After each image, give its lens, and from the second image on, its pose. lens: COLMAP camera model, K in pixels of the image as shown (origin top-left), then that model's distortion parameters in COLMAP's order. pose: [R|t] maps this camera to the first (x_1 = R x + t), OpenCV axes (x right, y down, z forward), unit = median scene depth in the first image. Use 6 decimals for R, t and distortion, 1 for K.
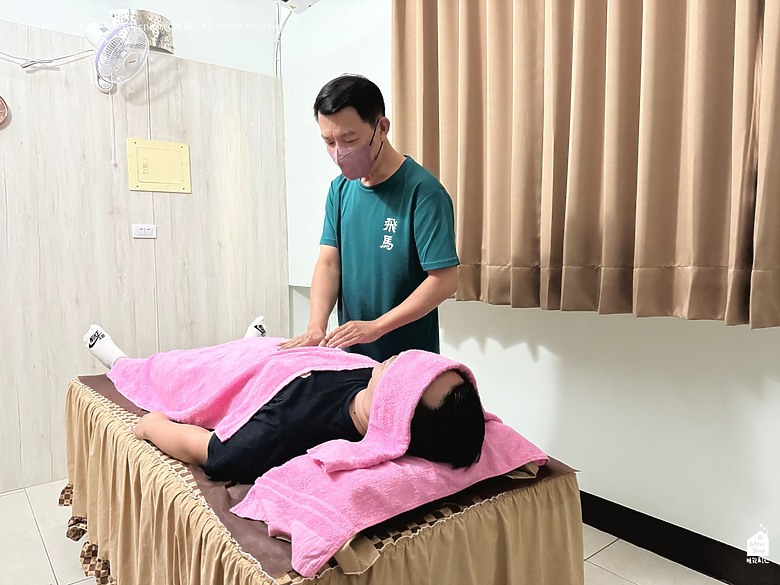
lens RADIAL K [[536.9, 0, 389.4], [0, 536.9, 293.1], [0, 0, 1]] dist [-0.001149, -0.005484]
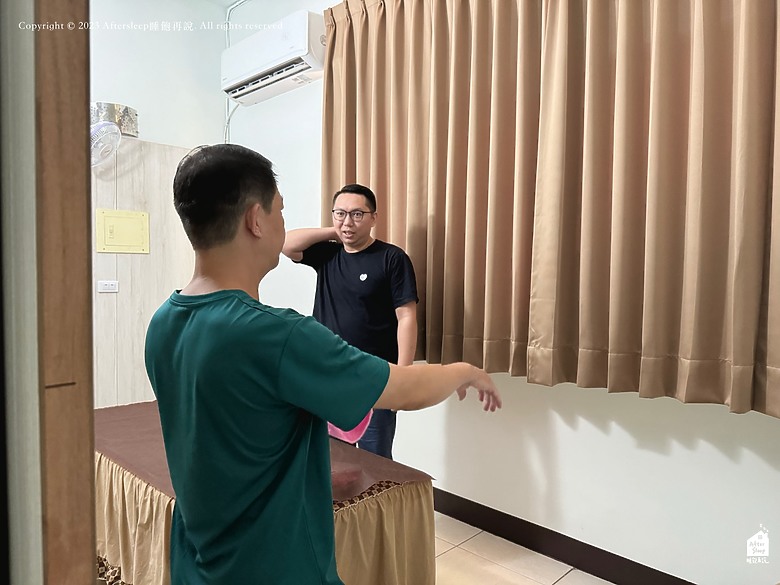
lens RADIAL K [[536.9, 0, 391.7], [0, 536.9, 293.2], [0, 0, 1]] dist [-0.001149, -0.005484]
pose [[0.991153, 0.020248, 0.131173, 0.010001], [-0.015440, 0.999175, -0.037565, -0.089161], [-0.131825, 0.035208, 0.990648, -0.341575]]
